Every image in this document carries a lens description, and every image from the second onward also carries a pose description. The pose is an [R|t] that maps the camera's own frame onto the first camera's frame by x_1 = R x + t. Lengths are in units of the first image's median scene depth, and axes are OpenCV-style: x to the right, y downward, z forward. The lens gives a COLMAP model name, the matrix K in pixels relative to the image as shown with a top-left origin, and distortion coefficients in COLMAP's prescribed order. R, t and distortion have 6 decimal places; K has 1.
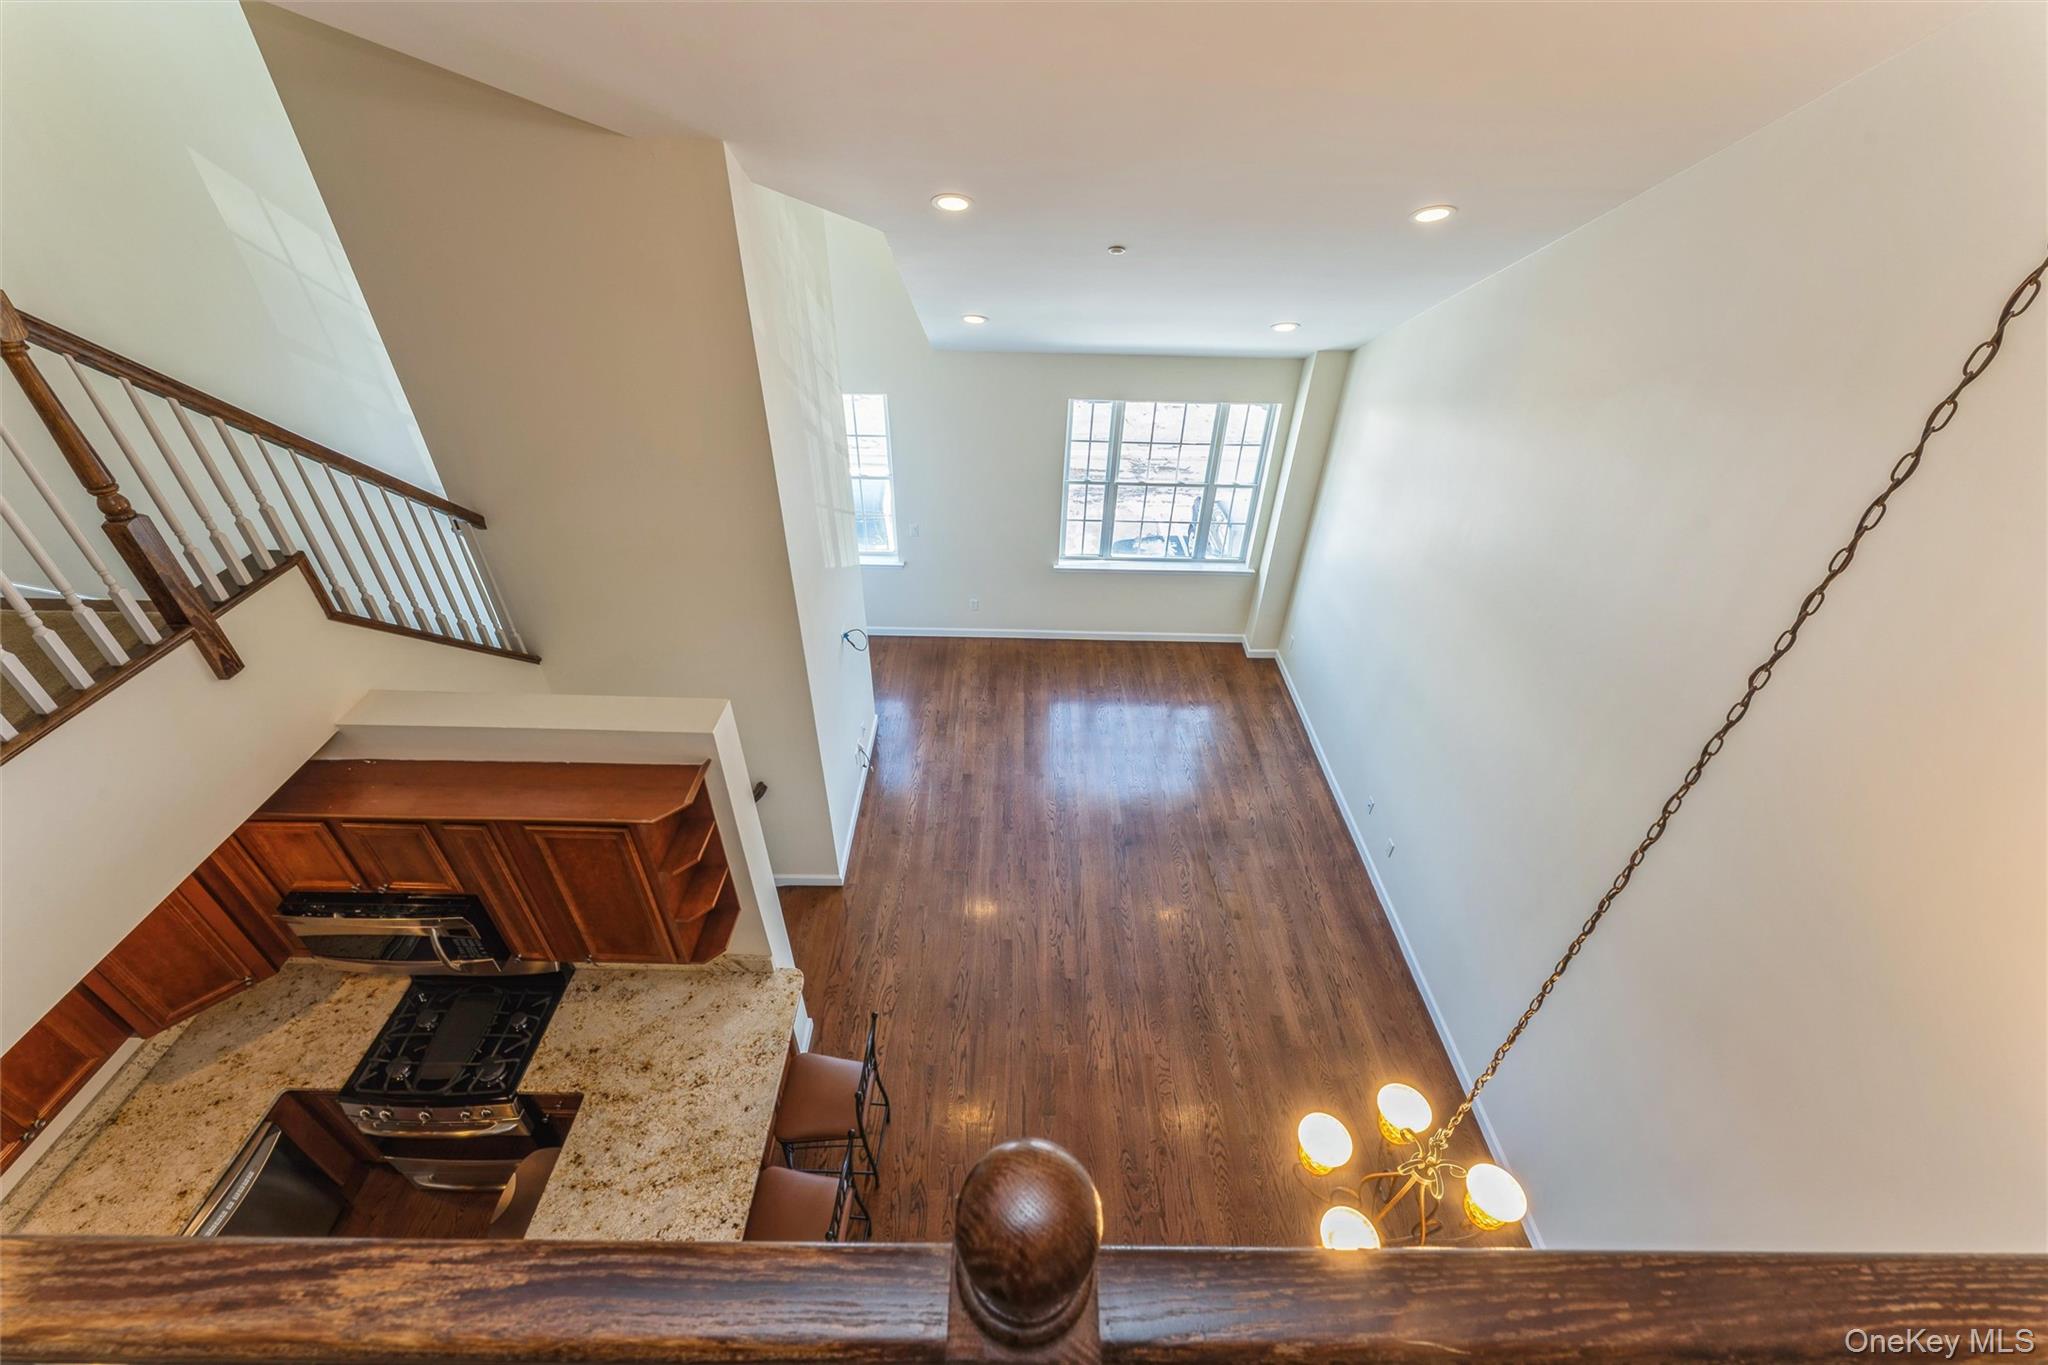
lens RADIAL K [[819.1, 0, 1026.1], [0, 819.1, 692.1], [0, 0, 1]] dist [-0.002981, -0.000017]
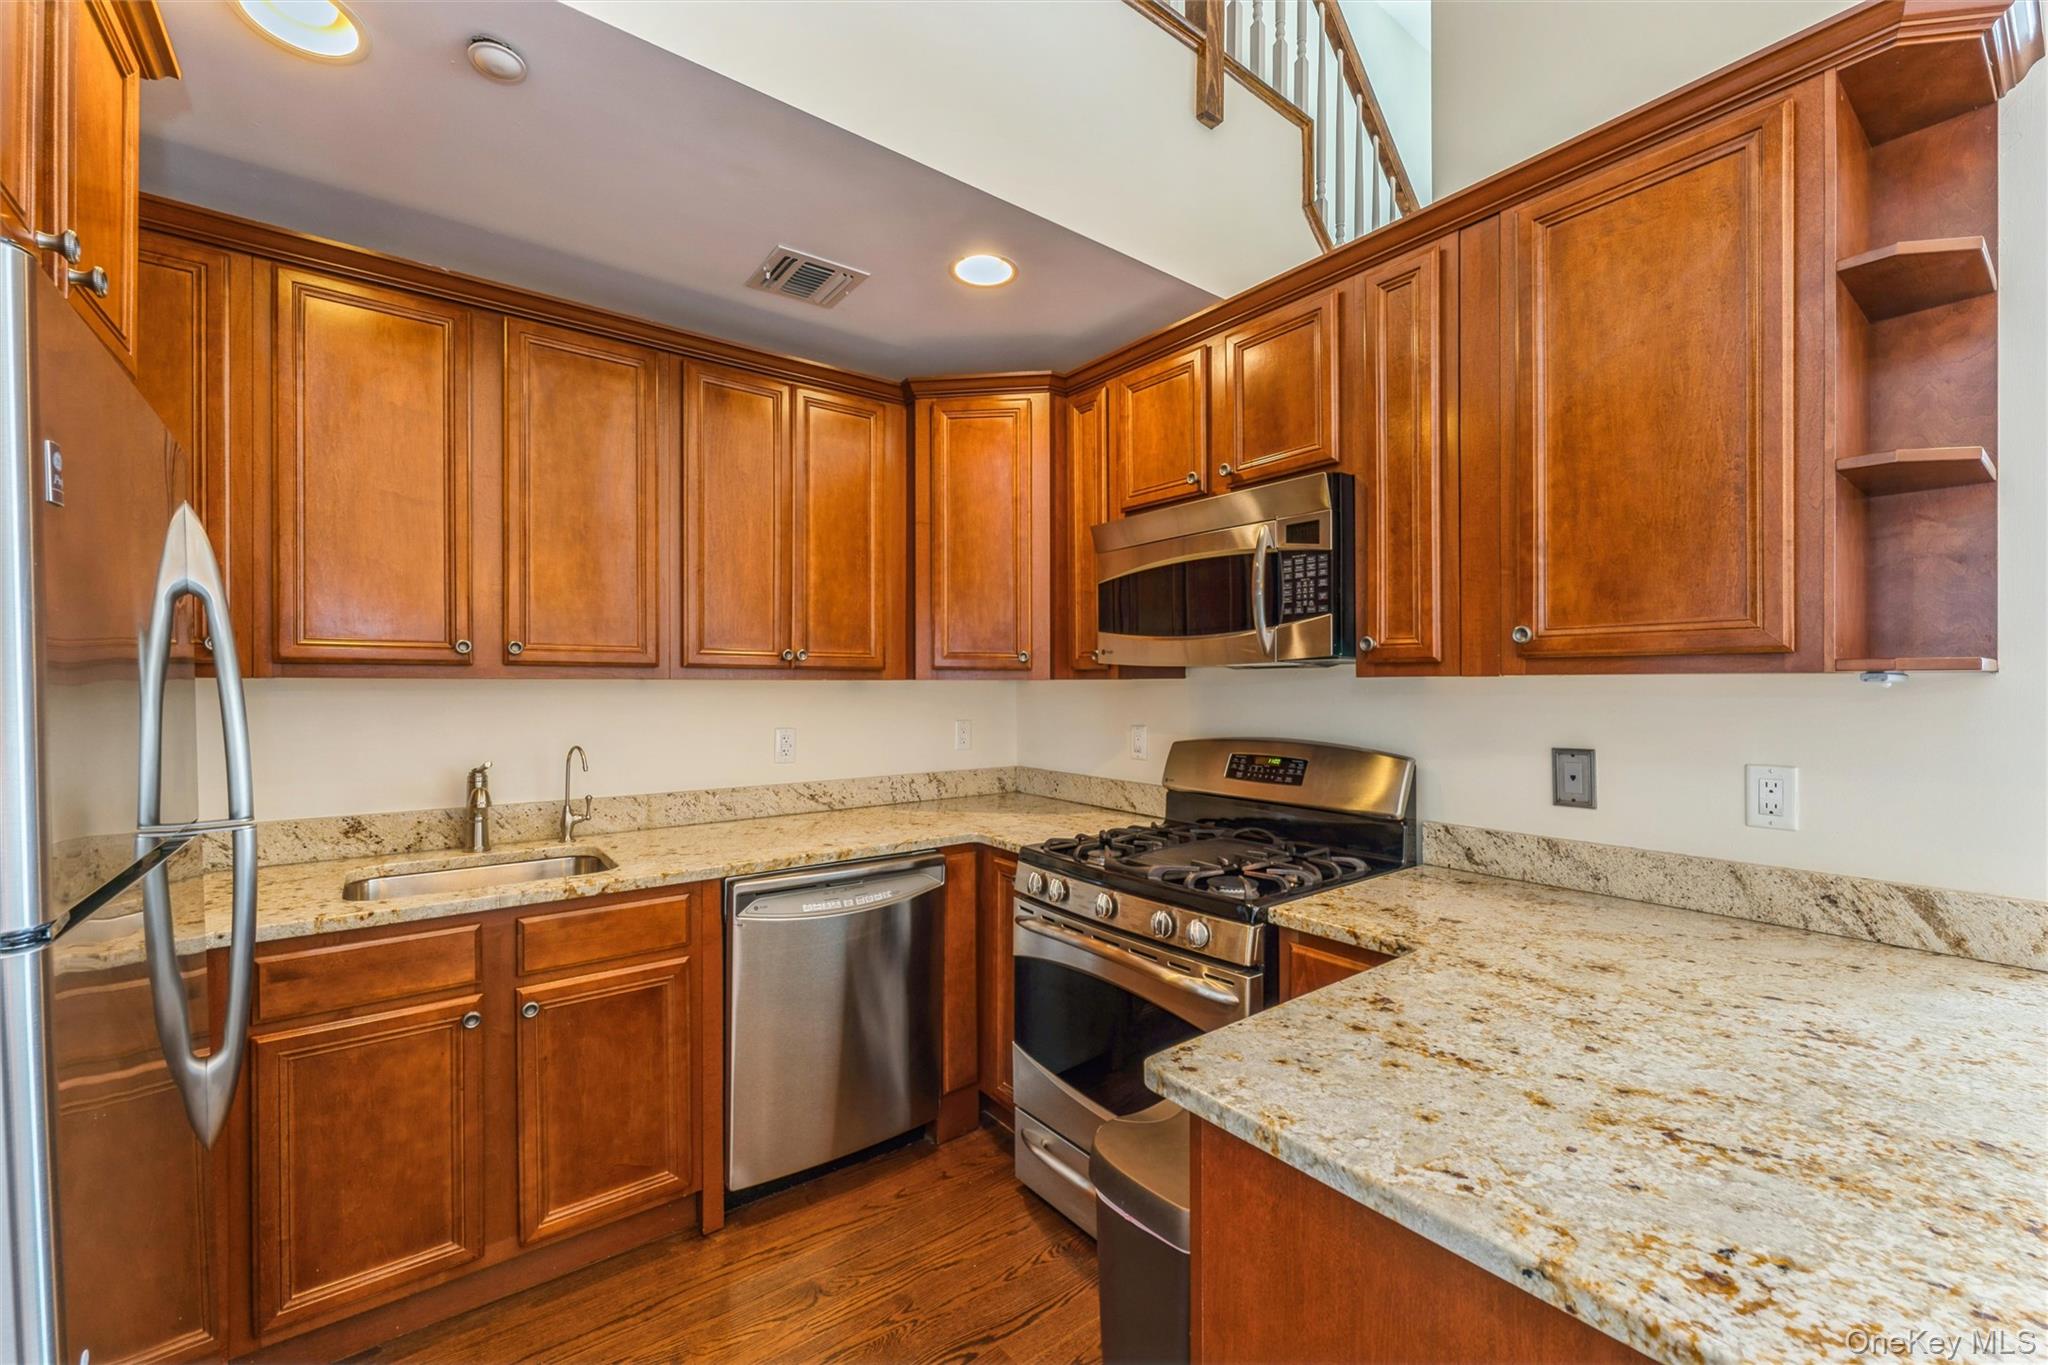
lens RADIAL K [[819.1, 0, 1014.9], [0, 819.1, 683.2], [0, 0, 1]] dist [-0.002981, -0.000017]
pose [[0.600315, -0.030656, -0.799176, -0.372468], [-0.463245, 0.801238, -0.378711, 0.672727], [0.651940, 0.597560, 0.466794, 0.677370]]
